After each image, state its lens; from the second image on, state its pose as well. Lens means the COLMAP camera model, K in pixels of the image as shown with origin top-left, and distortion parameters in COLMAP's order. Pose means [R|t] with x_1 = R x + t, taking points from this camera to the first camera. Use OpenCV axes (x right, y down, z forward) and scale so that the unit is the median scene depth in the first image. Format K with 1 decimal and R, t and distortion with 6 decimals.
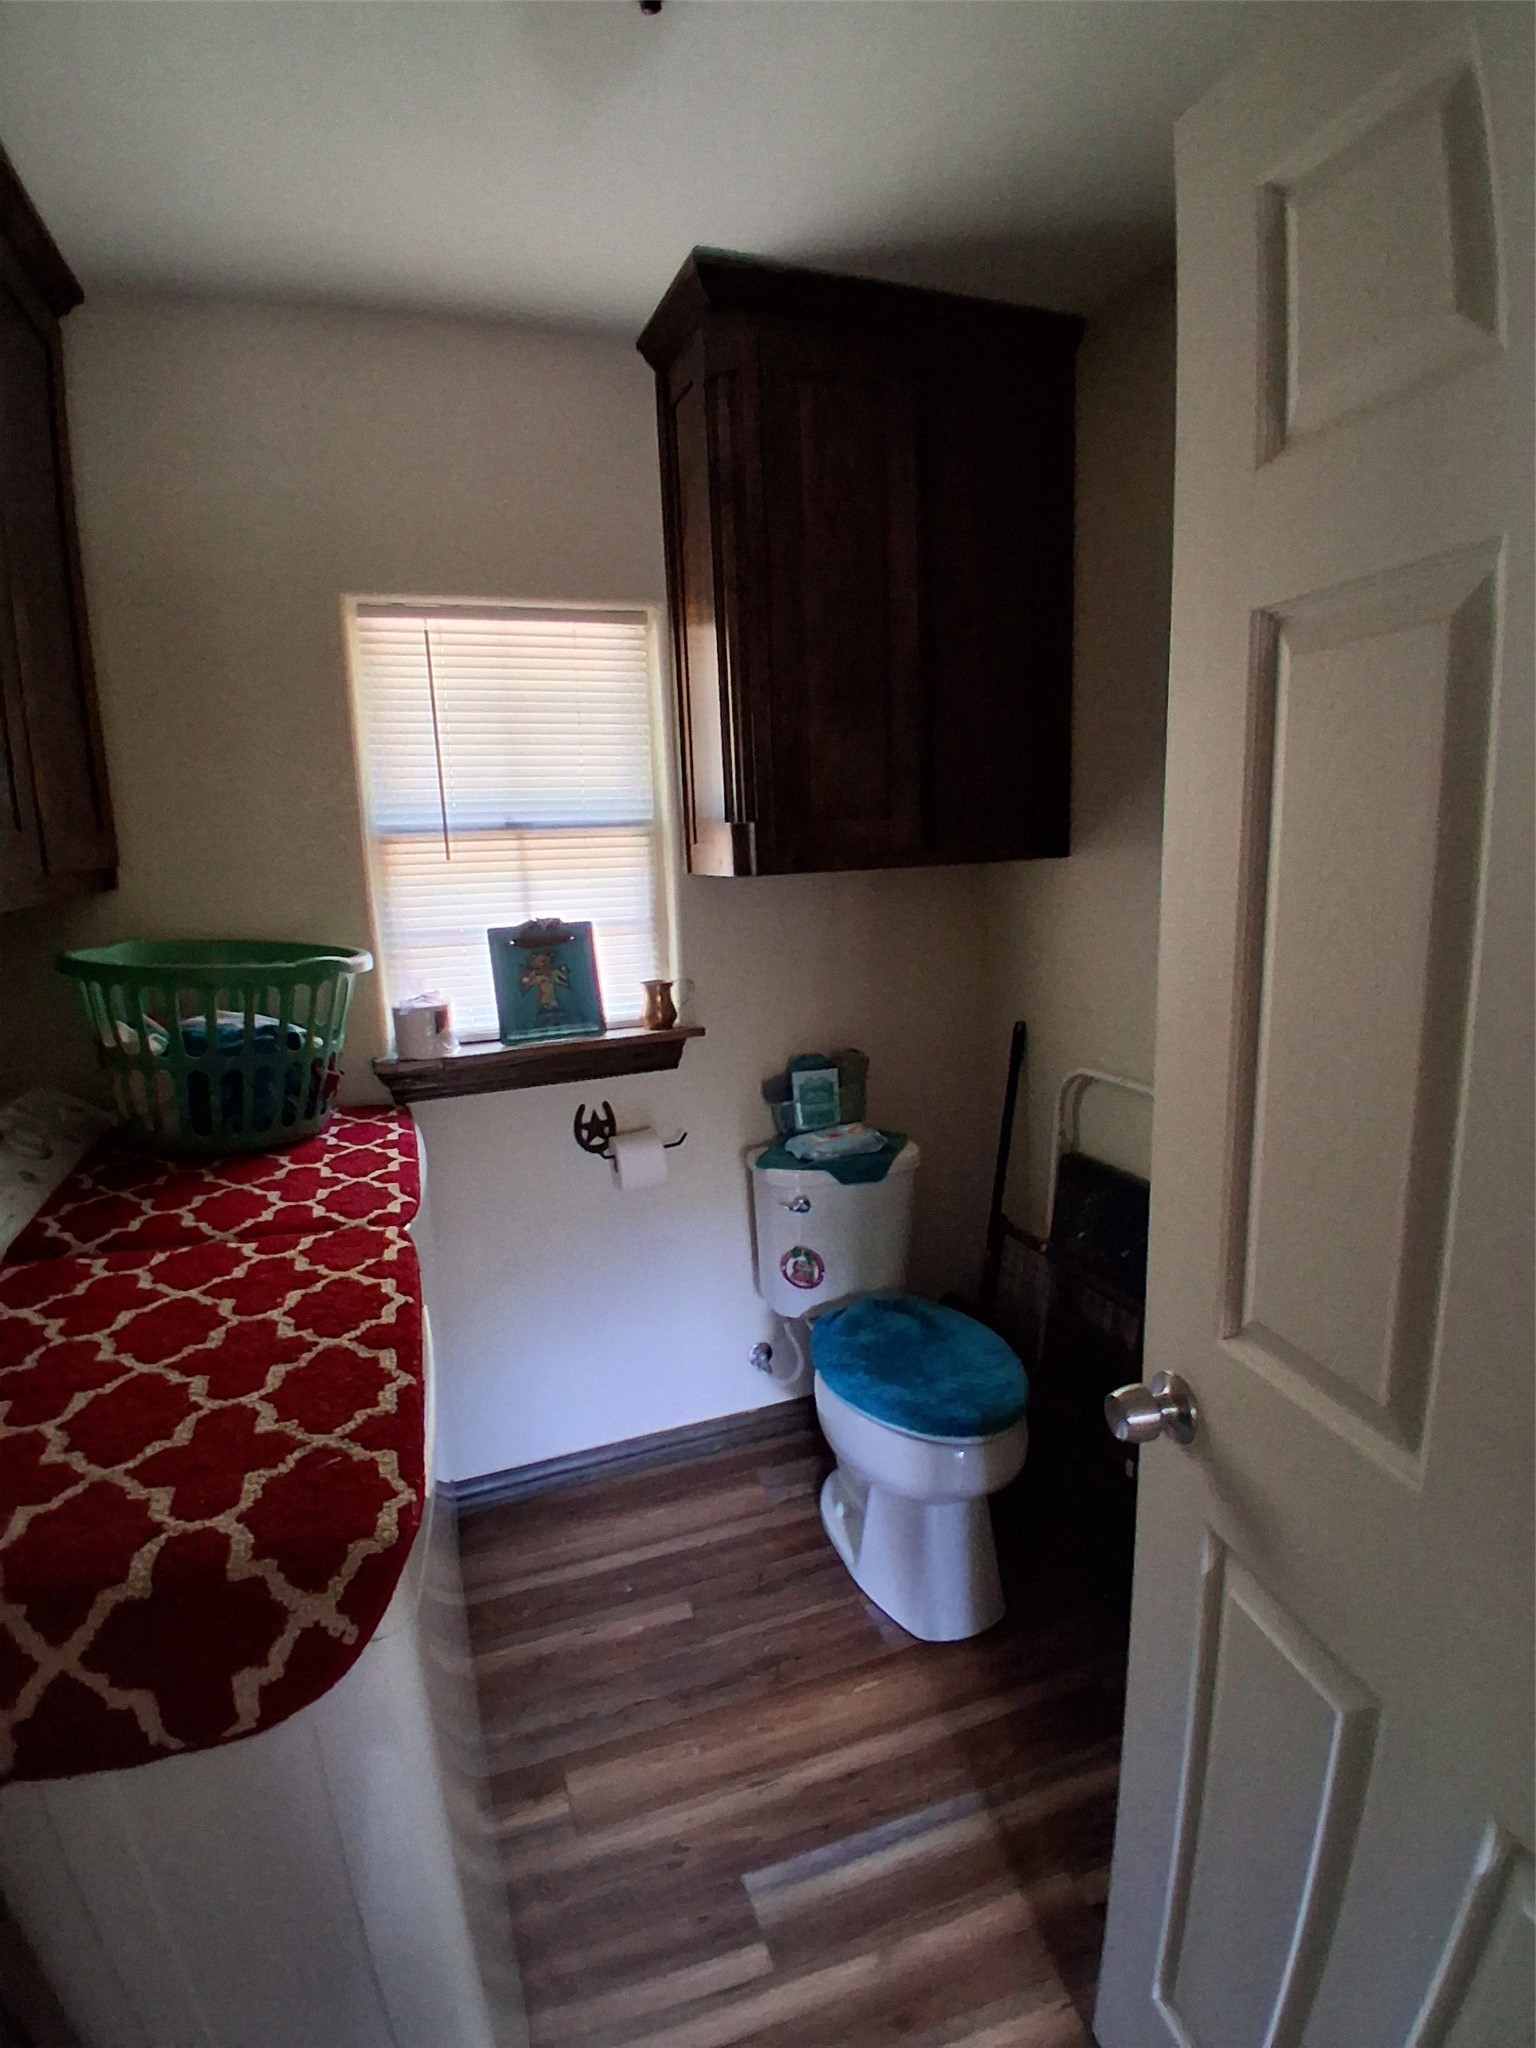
lens RADIAL K [[1004.5, 0, 768.7], [0, 1004.5, 1016.3], [0, 0, 1]] dist [0.031360, -0.066299]
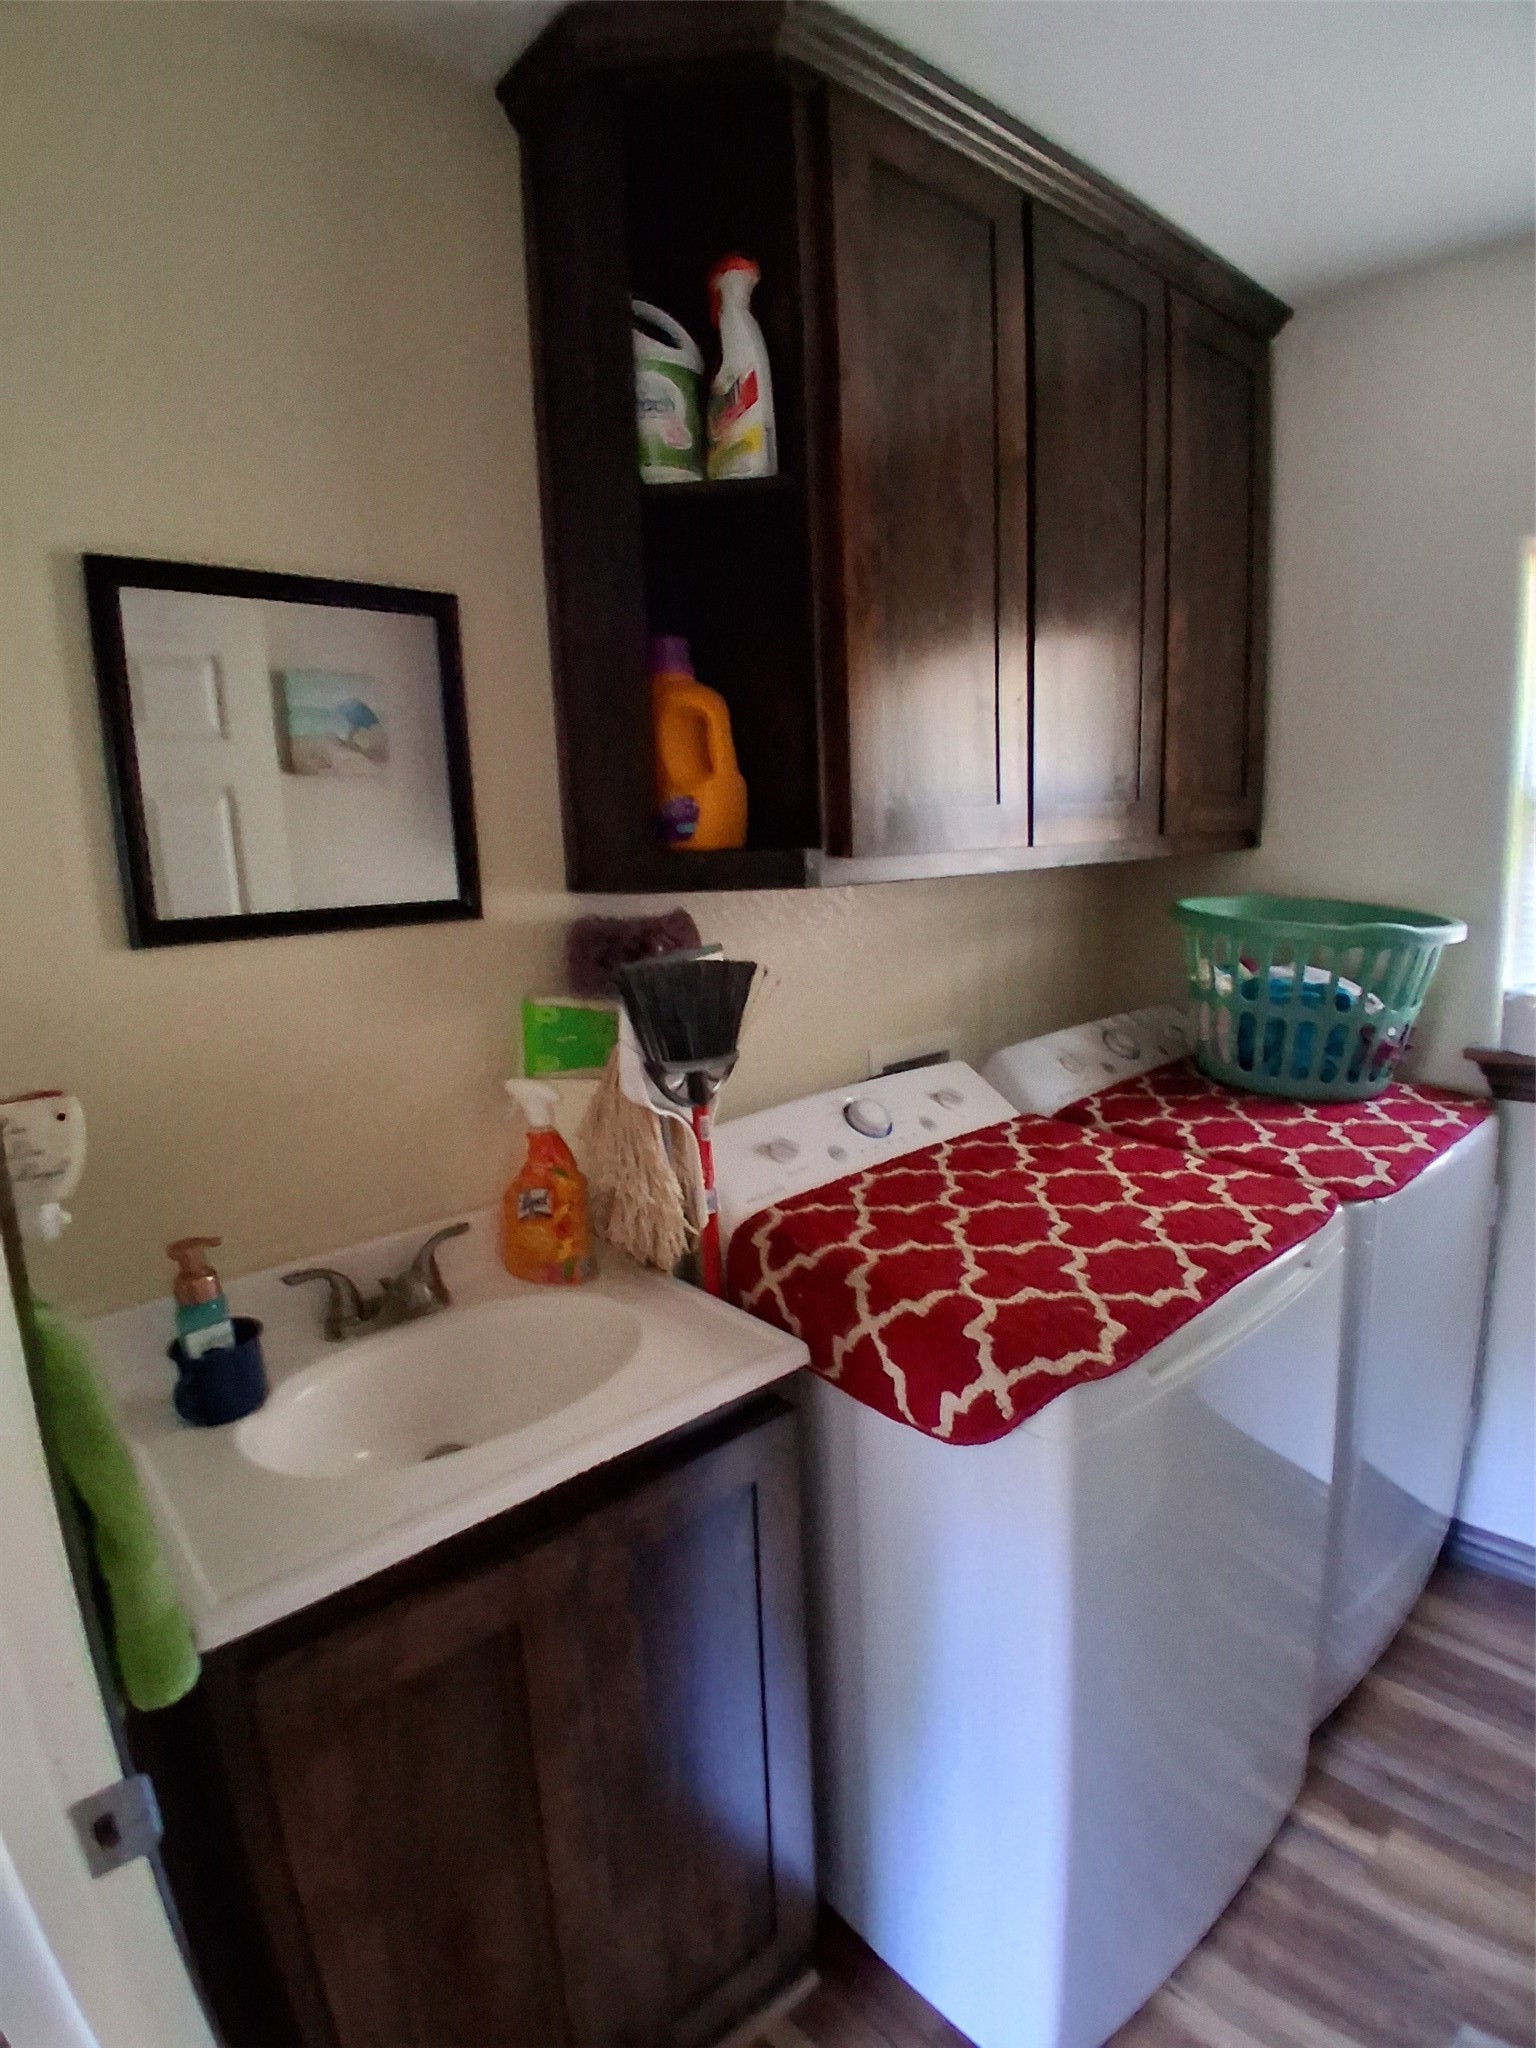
lens RADIAL K [[1031.8, 0, 766.7], [0, 1031.8, 1025.2], [0, 0, 1]] dist [-0.001153, -0.043049]
pose [[0.367299, 0.180000, -0.912519, 0.341727], [-0.139062, 0.980695, 0.137474, -0.018749], [0.919649, 0.076403, 0.385239, 0.073331]]
